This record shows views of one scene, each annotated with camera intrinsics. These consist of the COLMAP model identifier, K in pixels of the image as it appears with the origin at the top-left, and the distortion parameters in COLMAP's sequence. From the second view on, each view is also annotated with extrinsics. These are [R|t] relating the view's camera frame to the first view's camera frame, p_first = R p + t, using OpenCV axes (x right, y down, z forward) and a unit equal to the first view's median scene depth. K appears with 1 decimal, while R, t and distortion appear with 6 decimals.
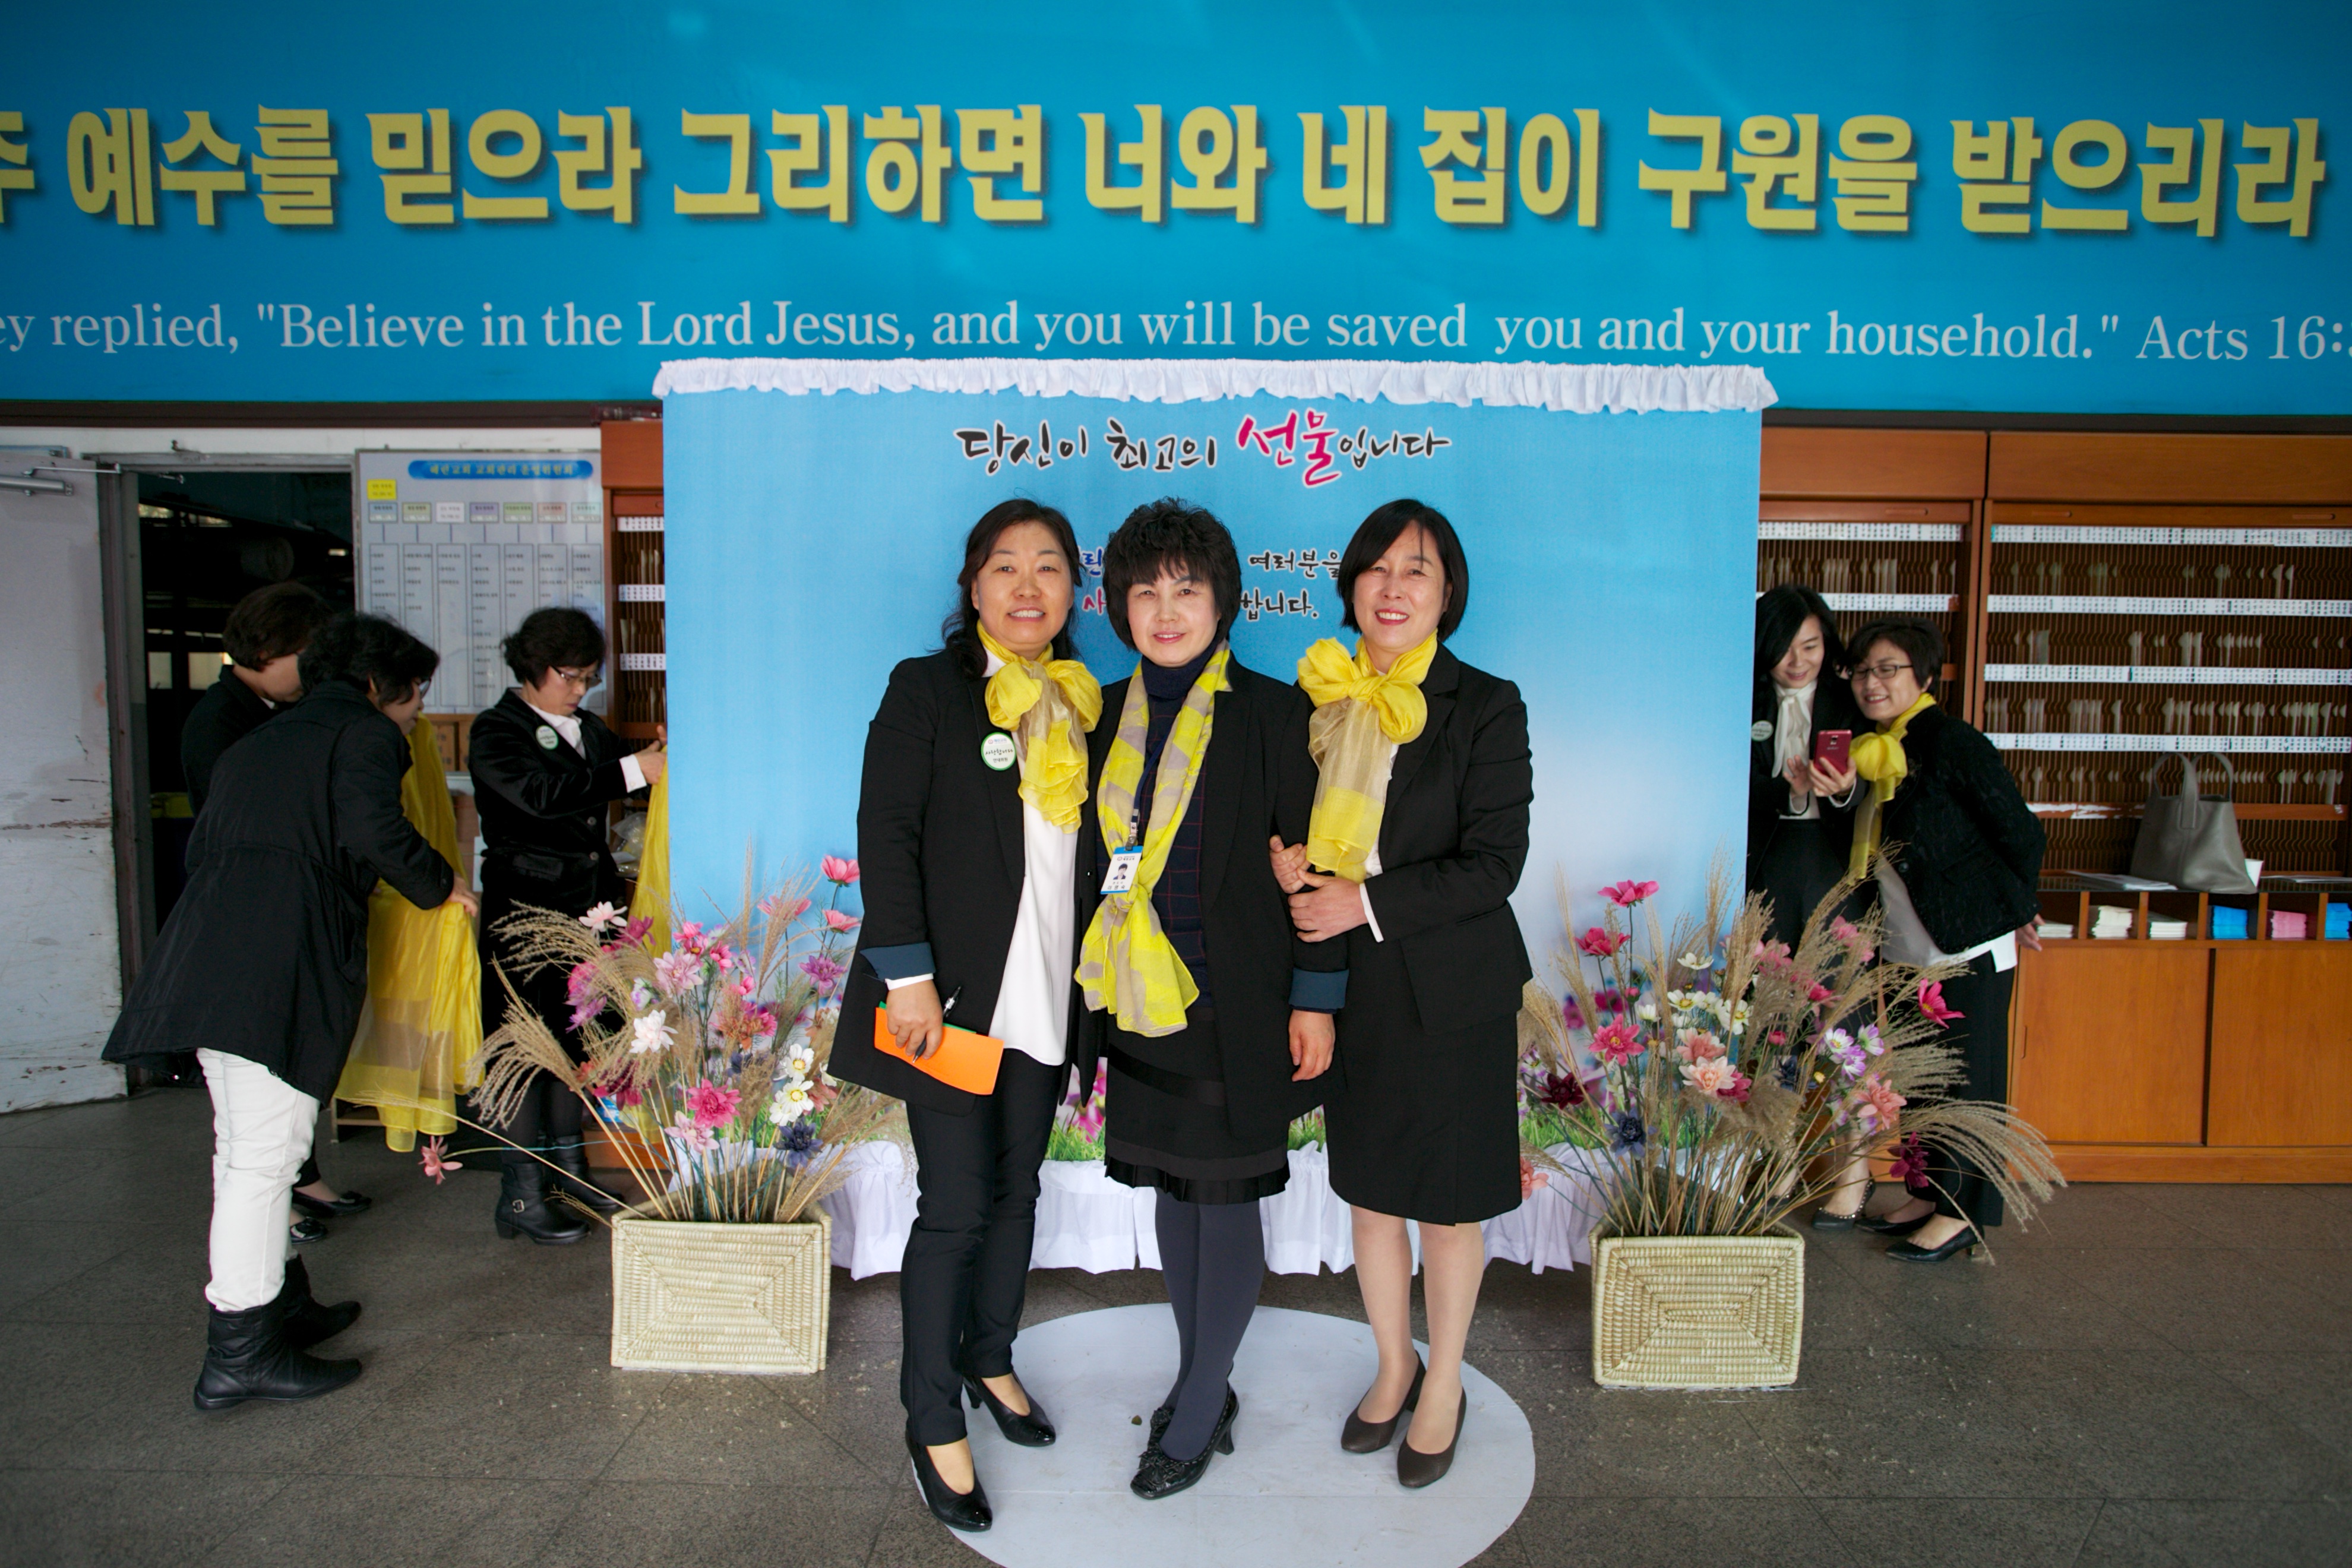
lens RADIAL K [[1403.9, 0, 1169.2], [0, 1403.9, 795.5], [0, 0, 1]] dist [-0.059089, 0.032488]
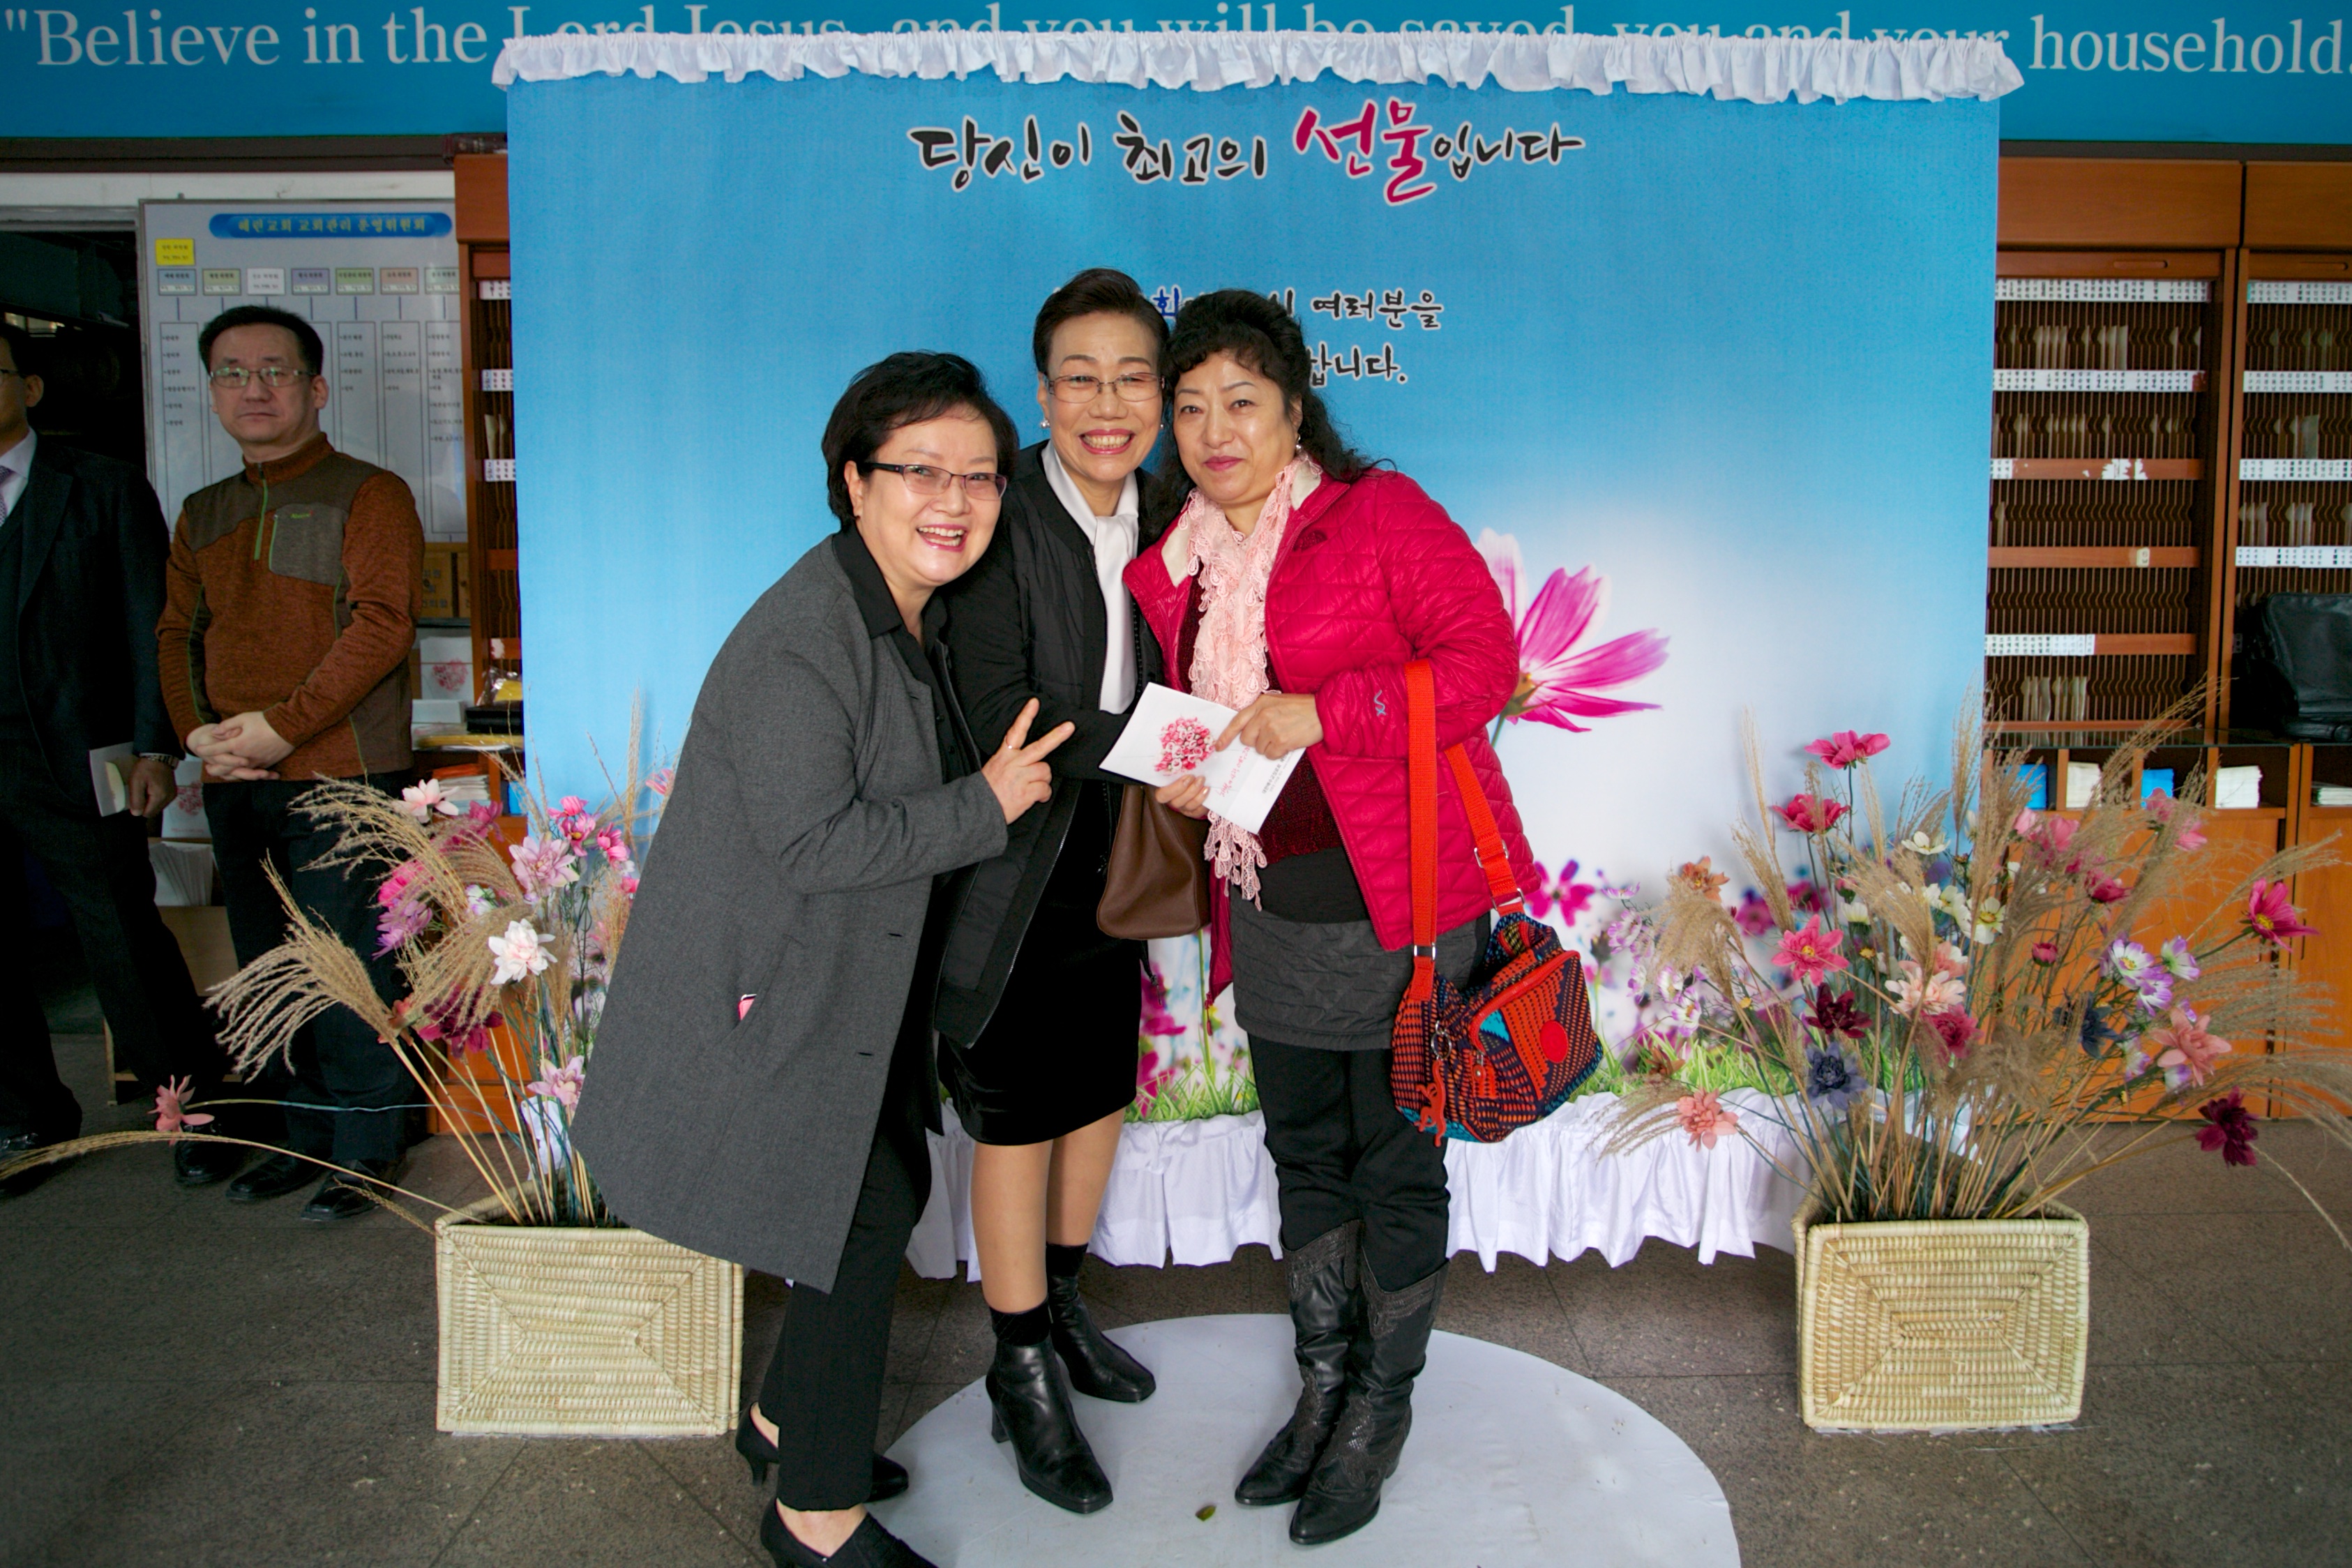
lens RADIAL K [[1603.0, 0, 1238.6], [0, 1603.0, 657.4], [0, 0, 1]] dist [-0.055597, 0.029622]
pose [[0.999560, -0.011031, 0.027522, -0.004985], [0.011048, 0.999939, -0.000464, 0.012454], [-0.027515, 0.000768, 0.999621, 0.120269]]
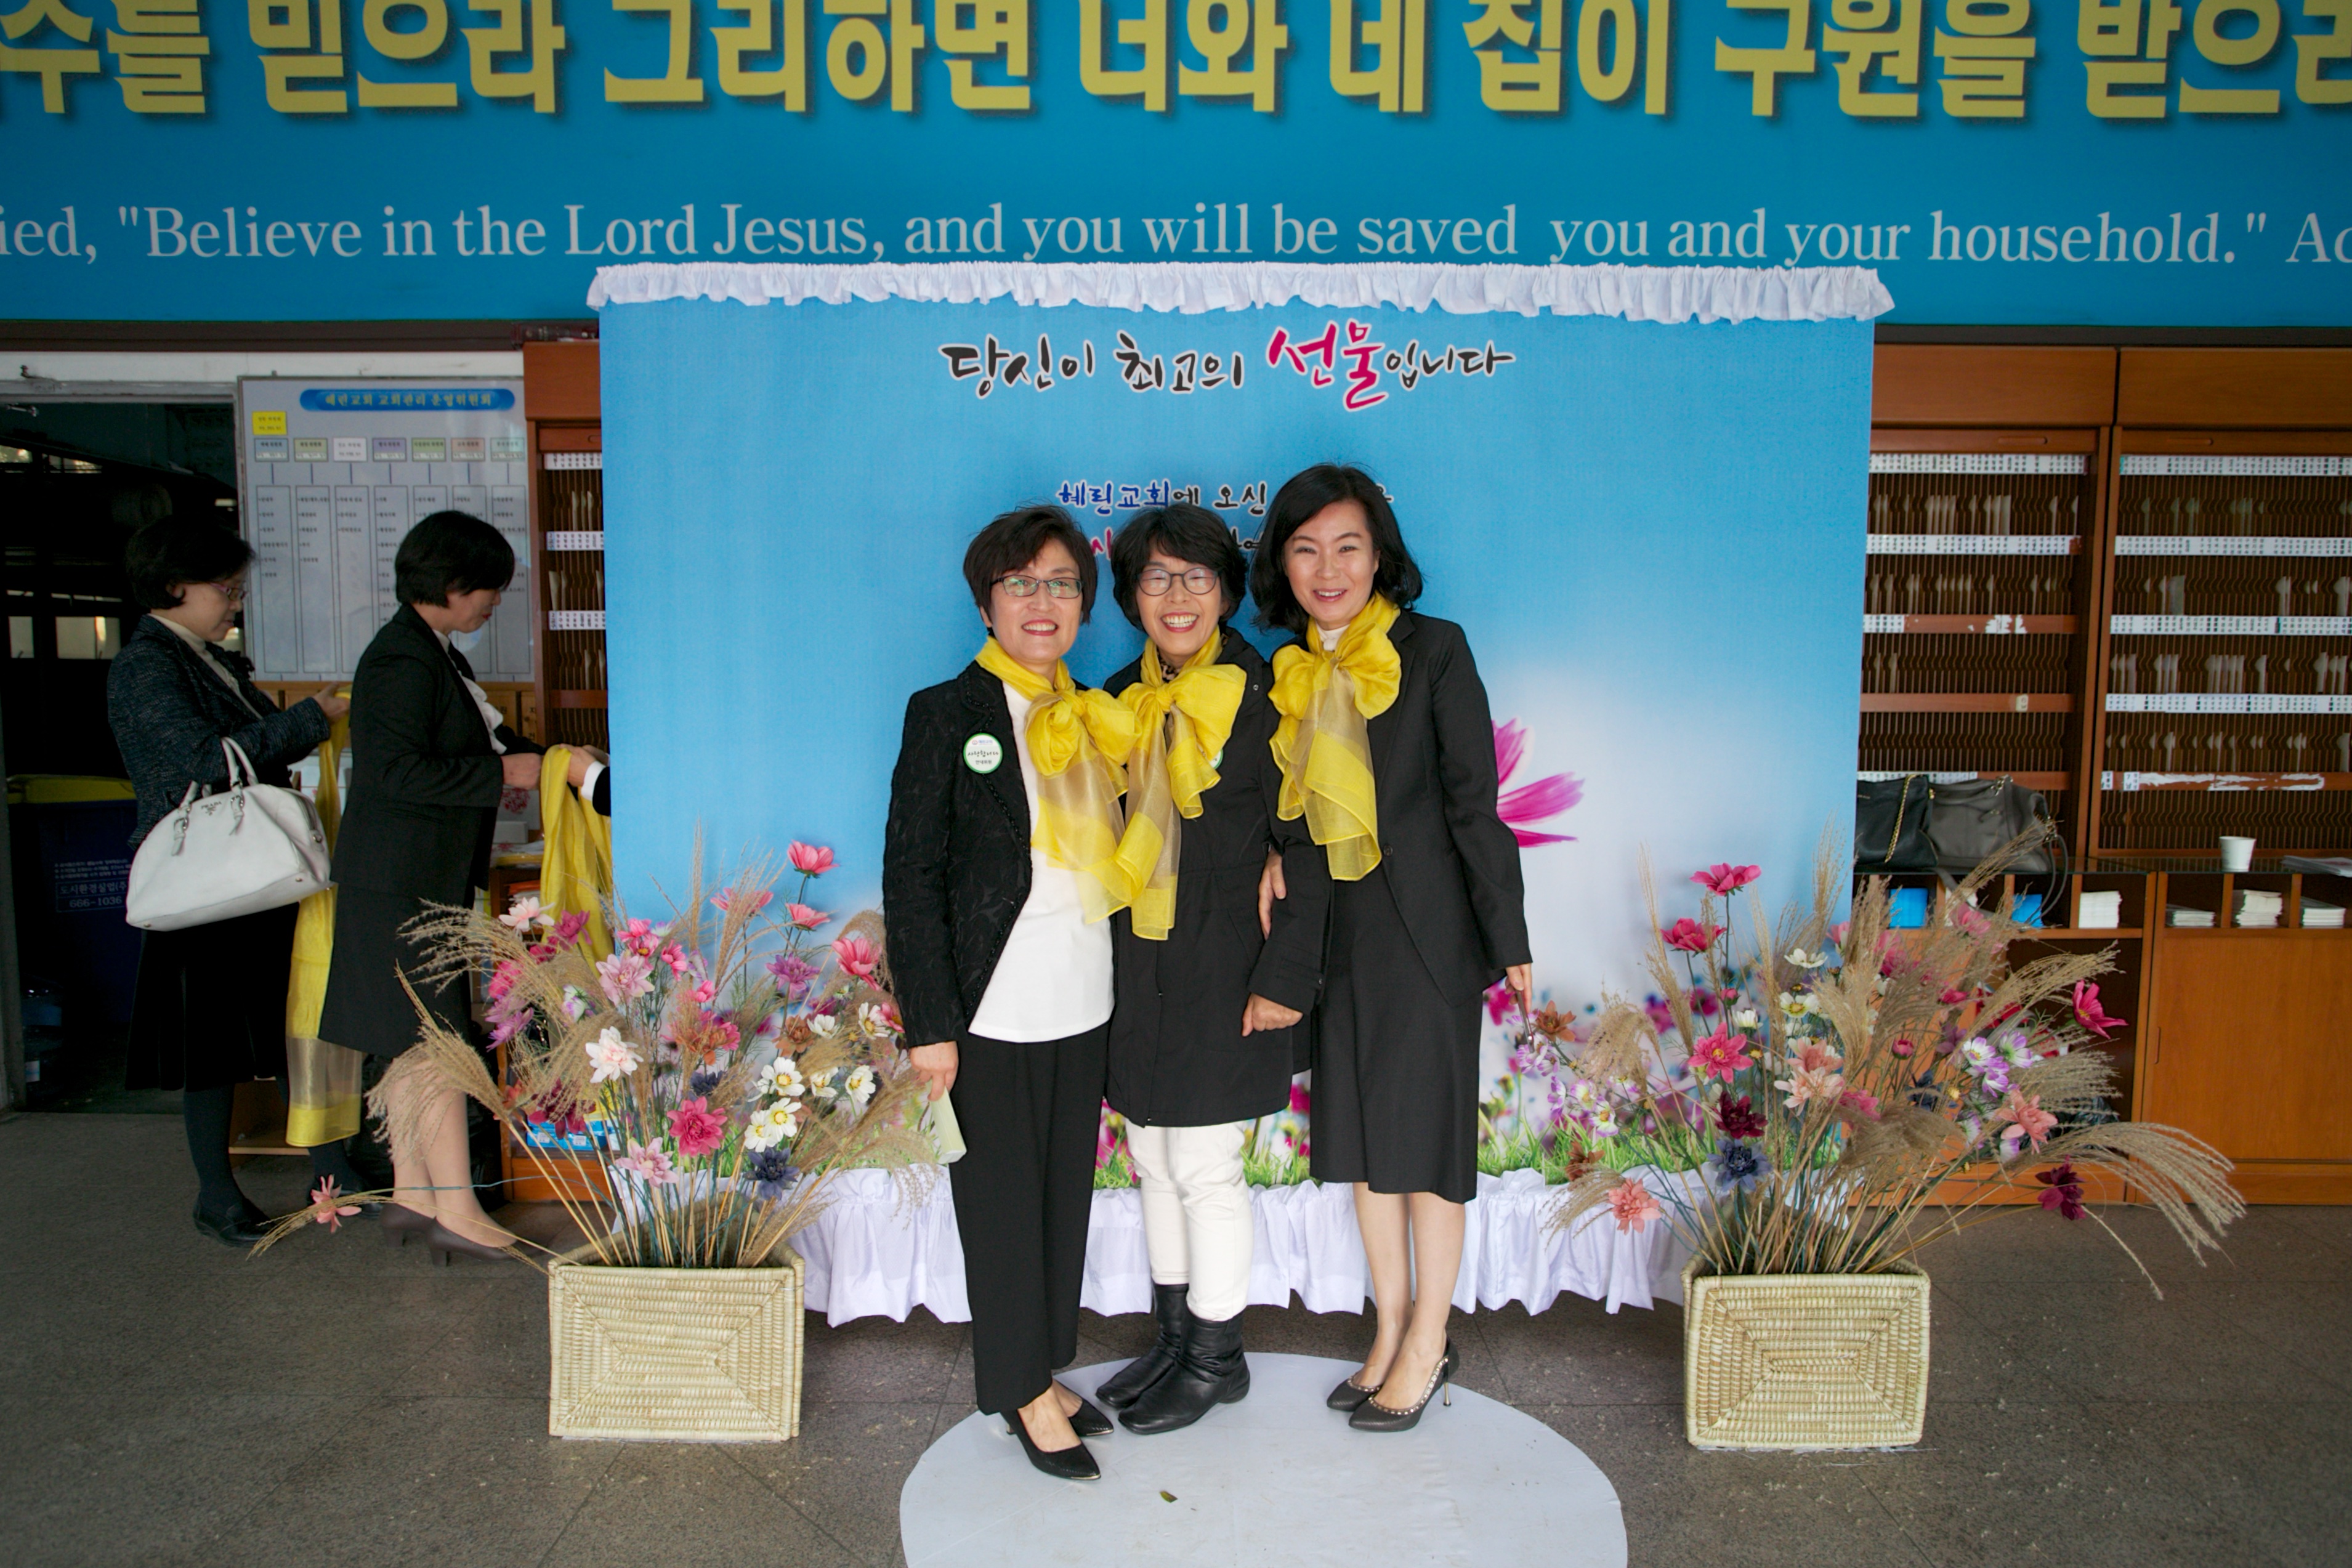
lens RADIAL K [[1551.8, 0, 1170.9], [0, 1551.8, 797.2], [0, 0, 1]] dist [-0.049702, 0.036284]
pose [[0.999945, -0.005999, 0.008575, -0.014965], [0.005856, 0.999845, 0.016615, 0.001022], [-0.008673, -0.016564, 0.999825, 0.032162]]
